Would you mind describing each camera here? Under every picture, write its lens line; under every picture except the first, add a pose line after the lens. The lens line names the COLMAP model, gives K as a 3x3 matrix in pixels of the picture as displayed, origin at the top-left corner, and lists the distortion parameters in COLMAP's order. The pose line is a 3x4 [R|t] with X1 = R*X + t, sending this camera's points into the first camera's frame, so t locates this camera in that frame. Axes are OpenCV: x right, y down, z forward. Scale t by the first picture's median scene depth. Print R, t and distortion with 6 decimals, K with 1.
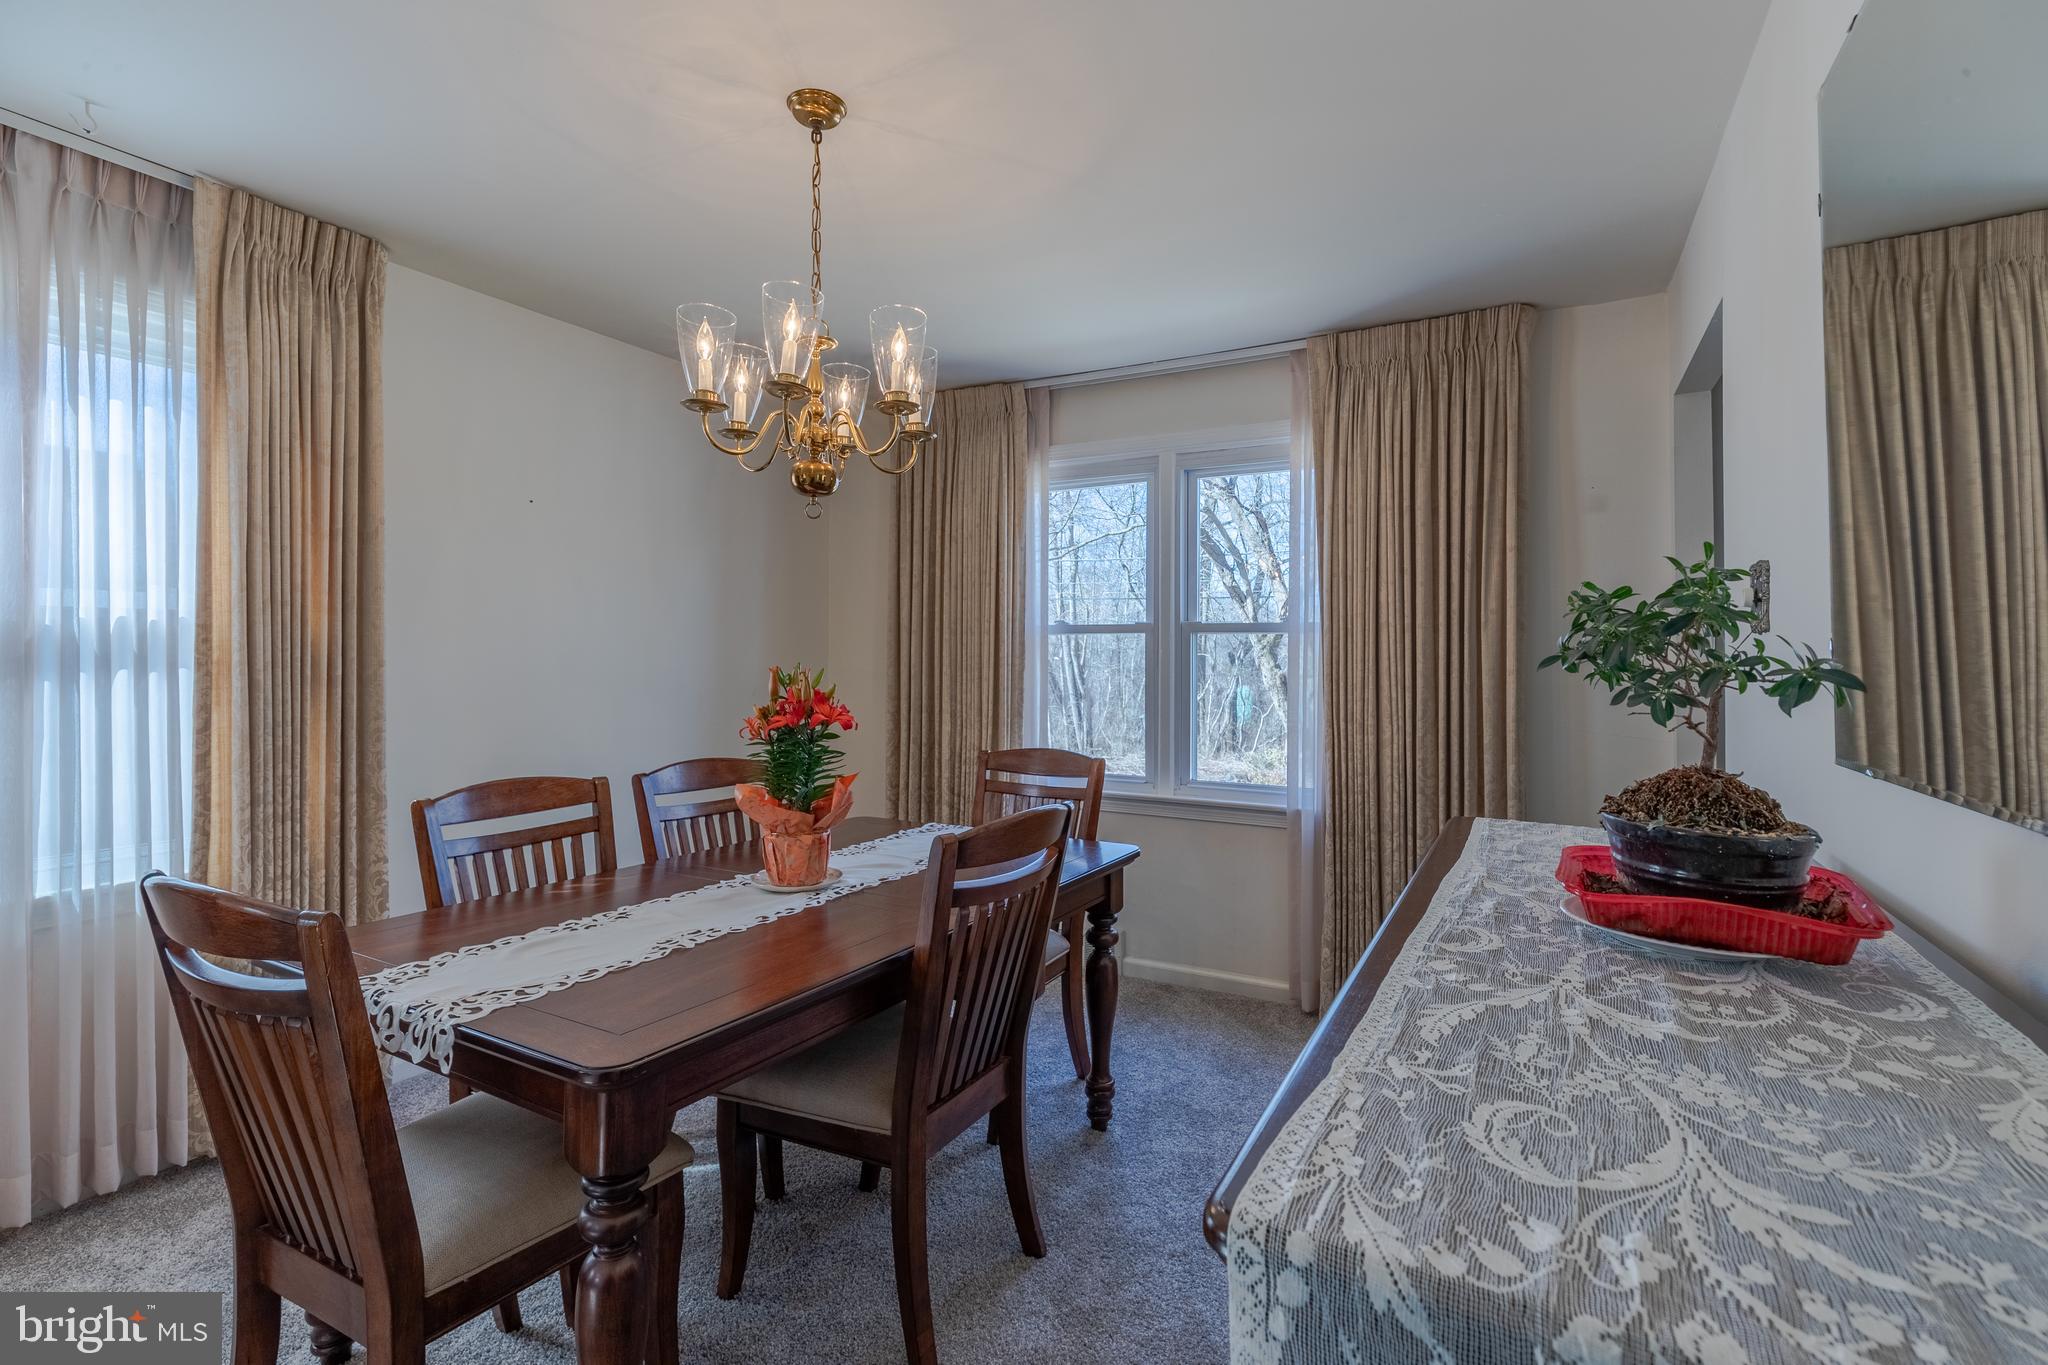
lens RADIAL K [[948.8, 0, 1024.0], [0, 948.8, 682.5], [0, 0, 1]] dist [0.002418, 0.000323]
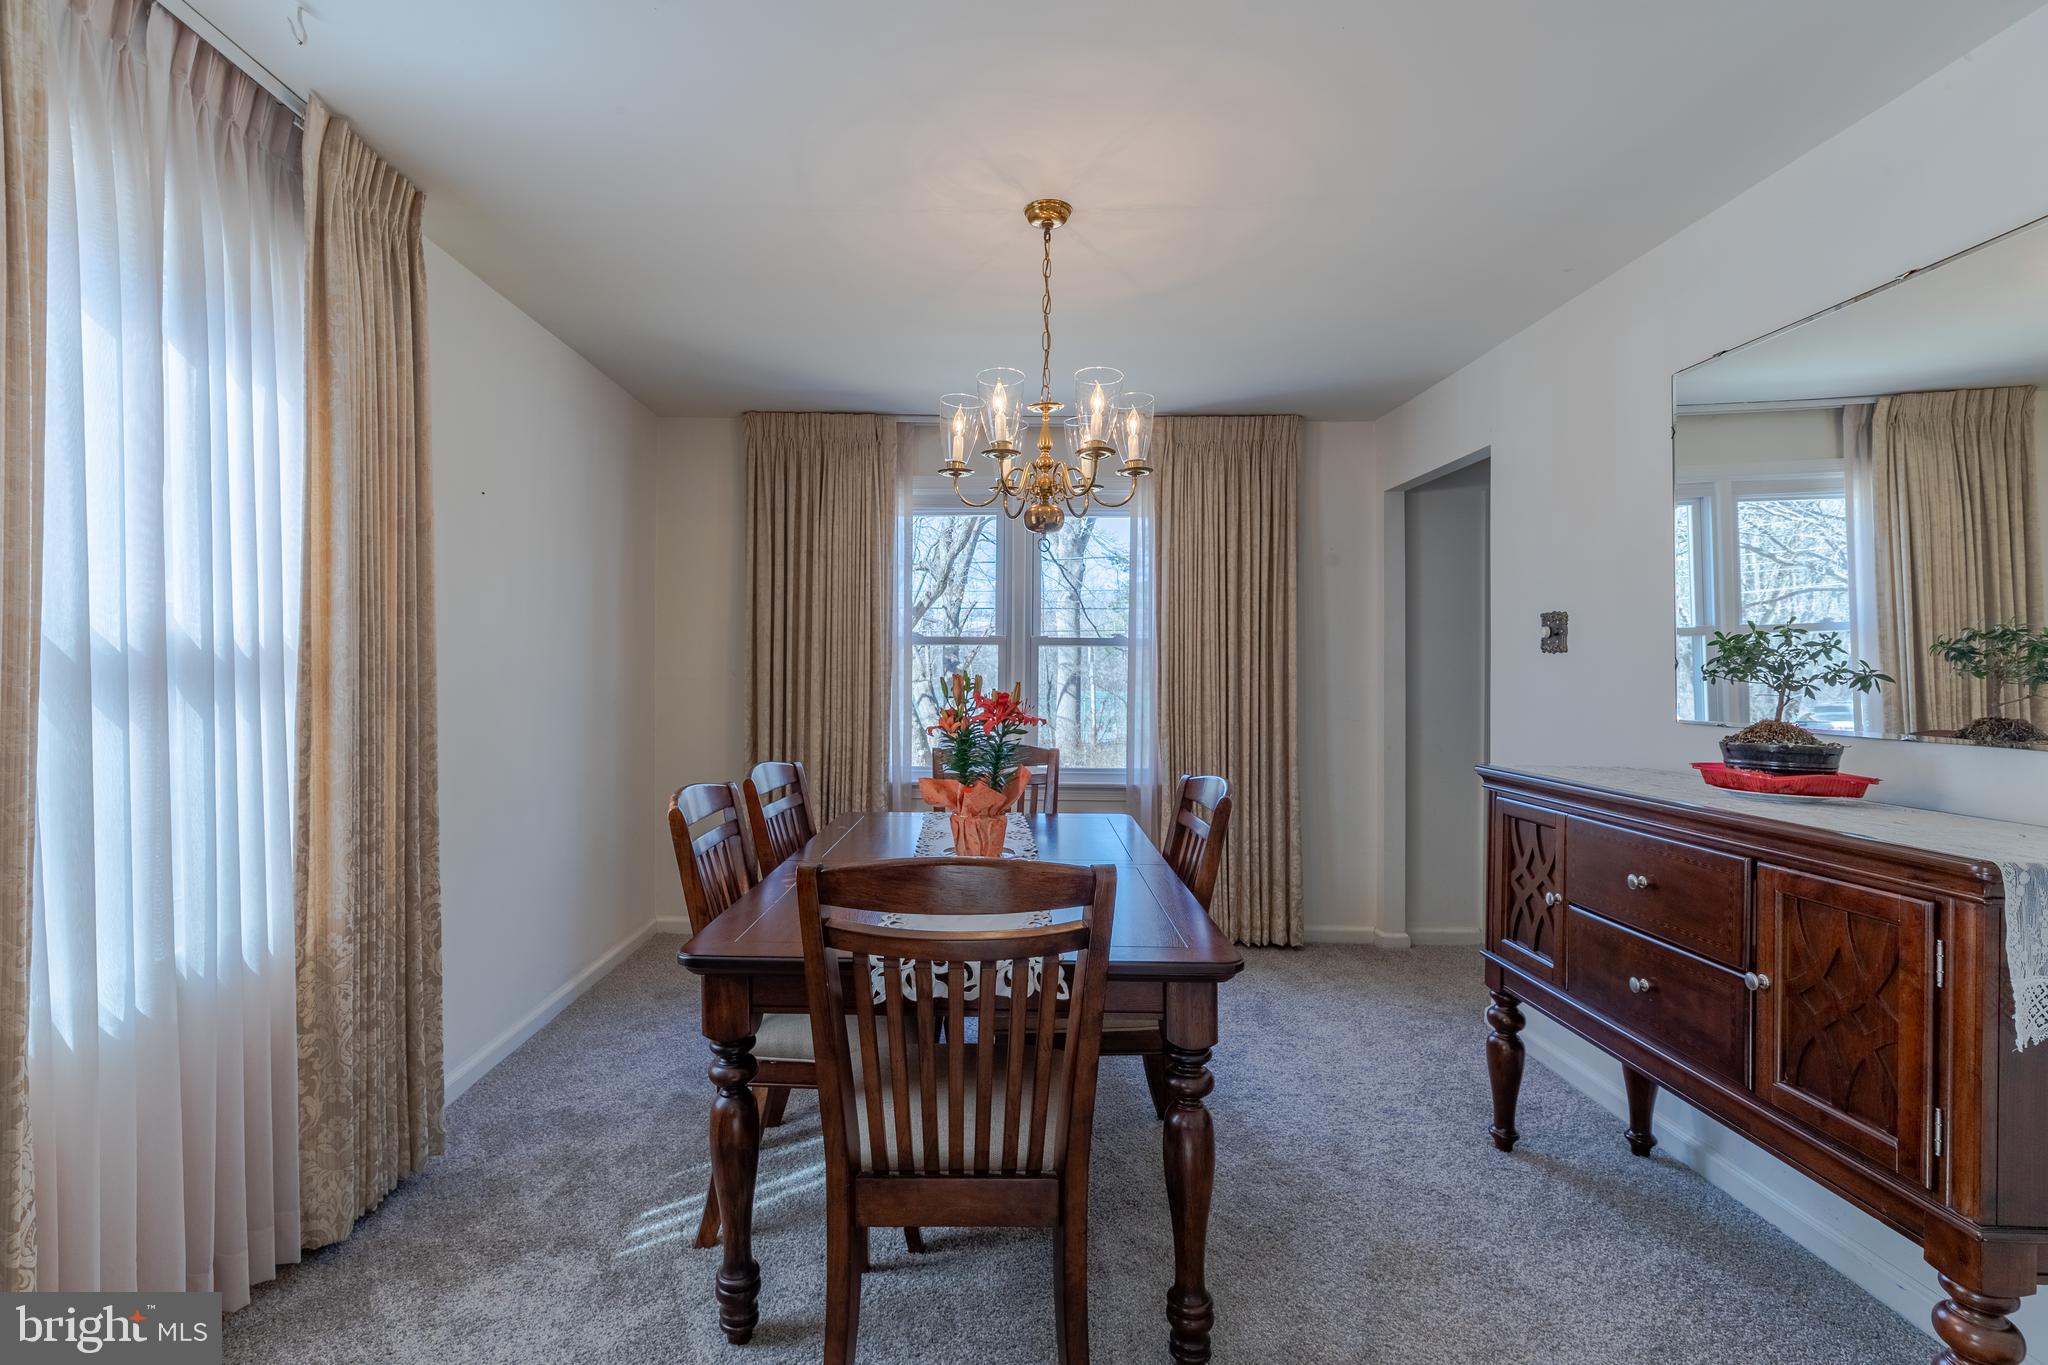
lens RADIAL K [[919.6, 0, 1009.6], [0, 919.6, 699.1], [0, 0, 1]] dist [0.002684, 0.000151]
pose [[0.886588, -0.014619, 0.462329, -0.482627], [0.009016, 0.999857, 0.014326, -0.000937], [-0.462472, -0.008533, 0.886593, -0.013803]]
